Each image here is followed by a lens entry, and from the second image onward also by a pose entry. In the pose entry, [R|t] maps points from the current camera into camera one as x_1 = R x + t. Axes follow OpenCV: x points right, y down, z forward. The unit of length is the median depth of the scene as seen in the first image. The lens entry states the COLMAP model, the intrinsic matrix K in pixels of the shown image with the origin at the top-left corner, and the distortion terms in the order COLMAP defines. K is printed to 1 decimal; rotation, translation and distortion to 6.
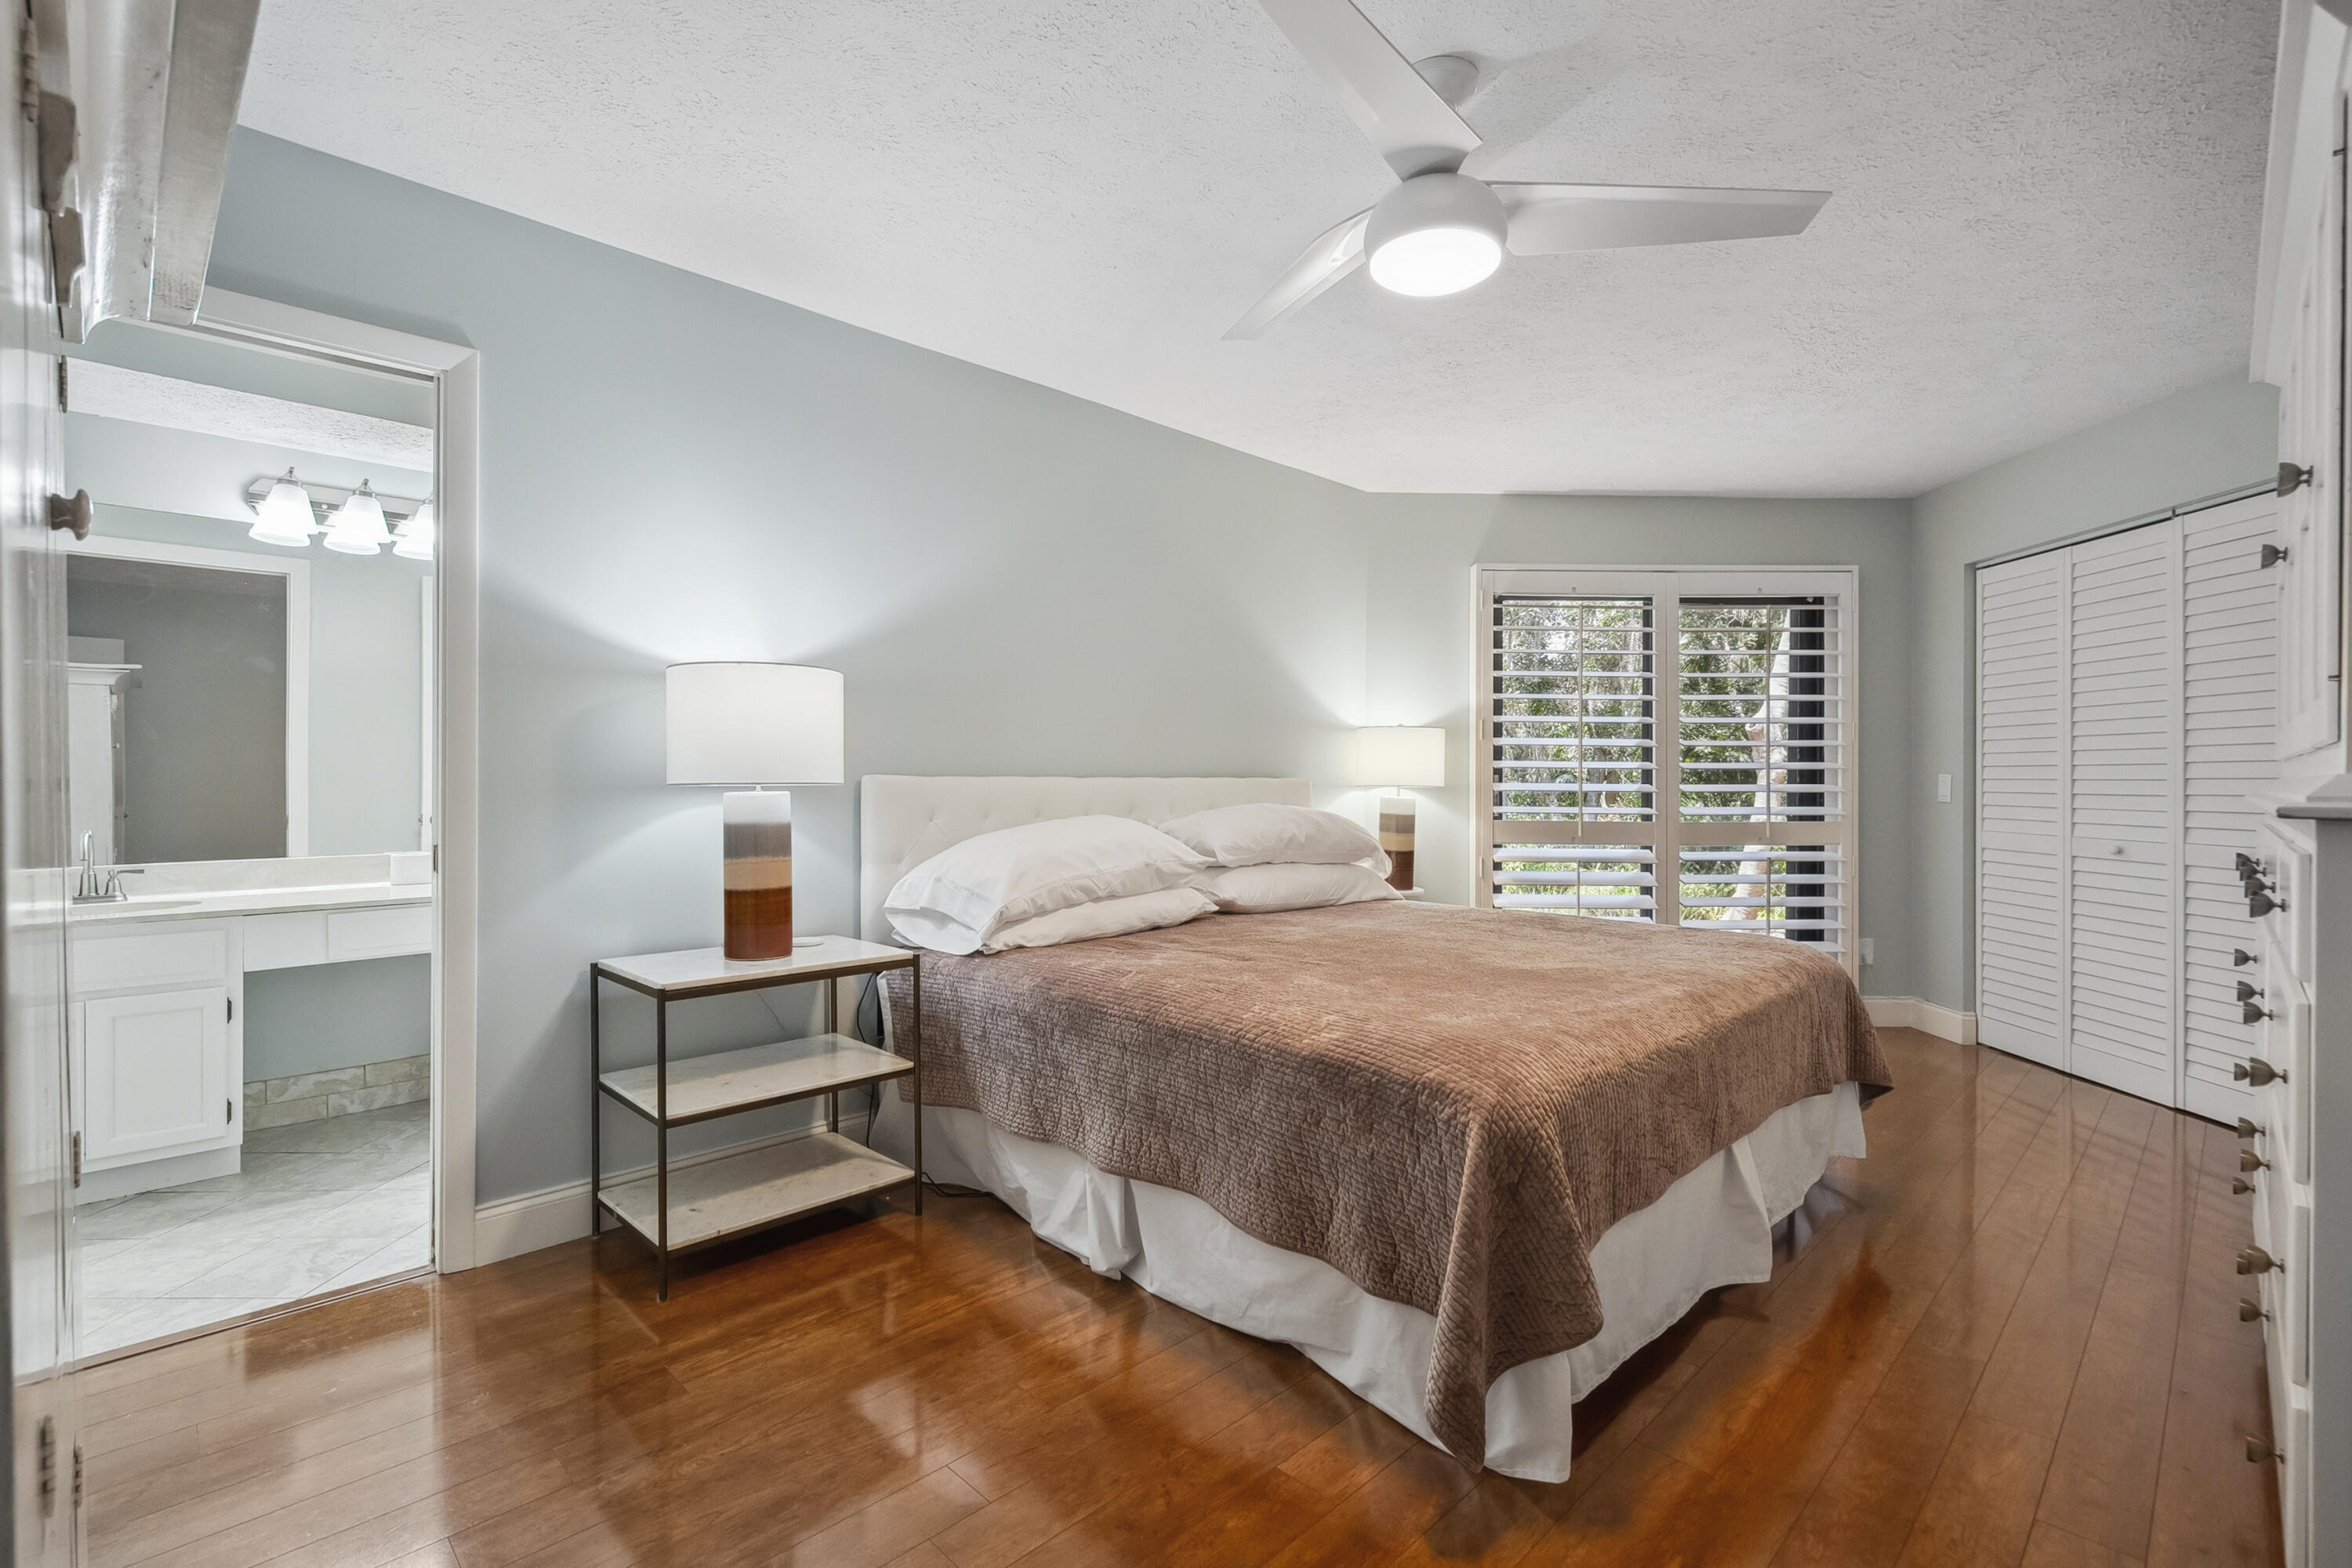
lens RADIAL K [[1074.3, 0, 1175.7], [0, 1074.3, 781.4], [0, 0, 1]] dist [-0.002719, 0.002370]
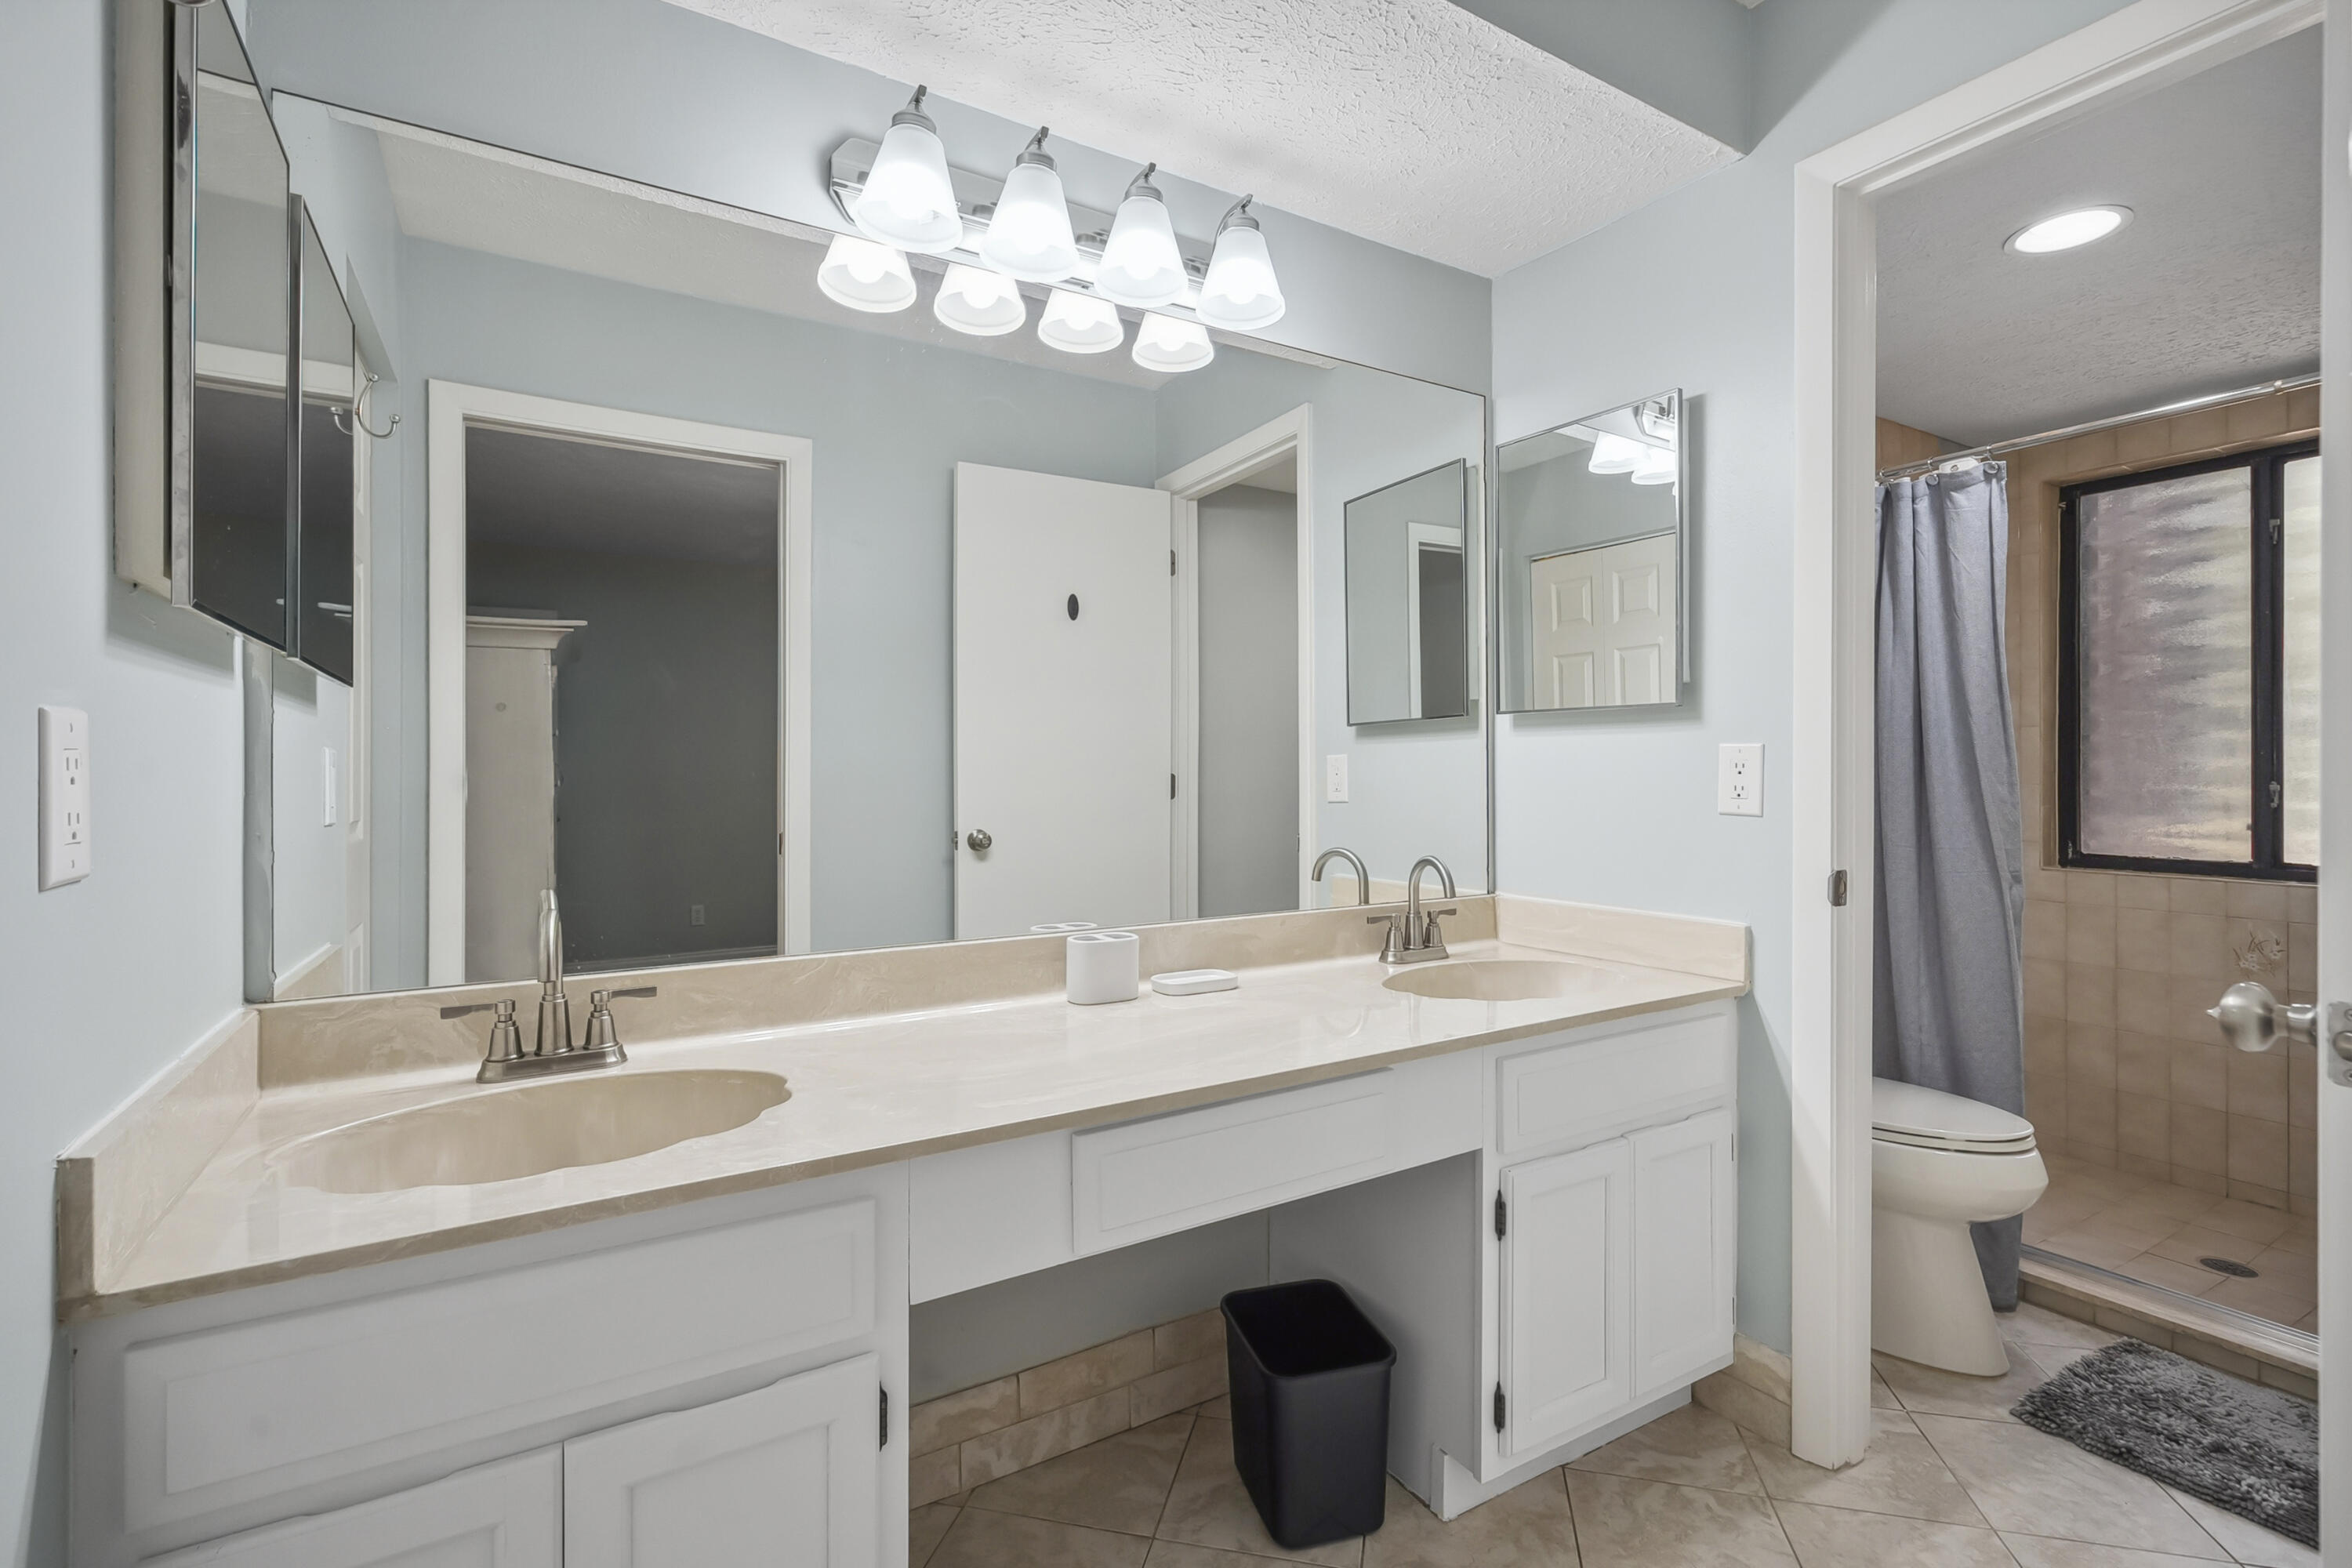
lens RADIAL K [[1074.3, 0, 1174.8], [0, 1074.3, 776.6], [0, 0, 1]] dist [-0.002719, 0.002370]
pose [[0.971412, 0.000492, -0.237400, -0.584673], [-0.000545, 1.000000, -0.000154, -0.002275], [0.237400, 0.000279, 0.971412, 0.561191]]
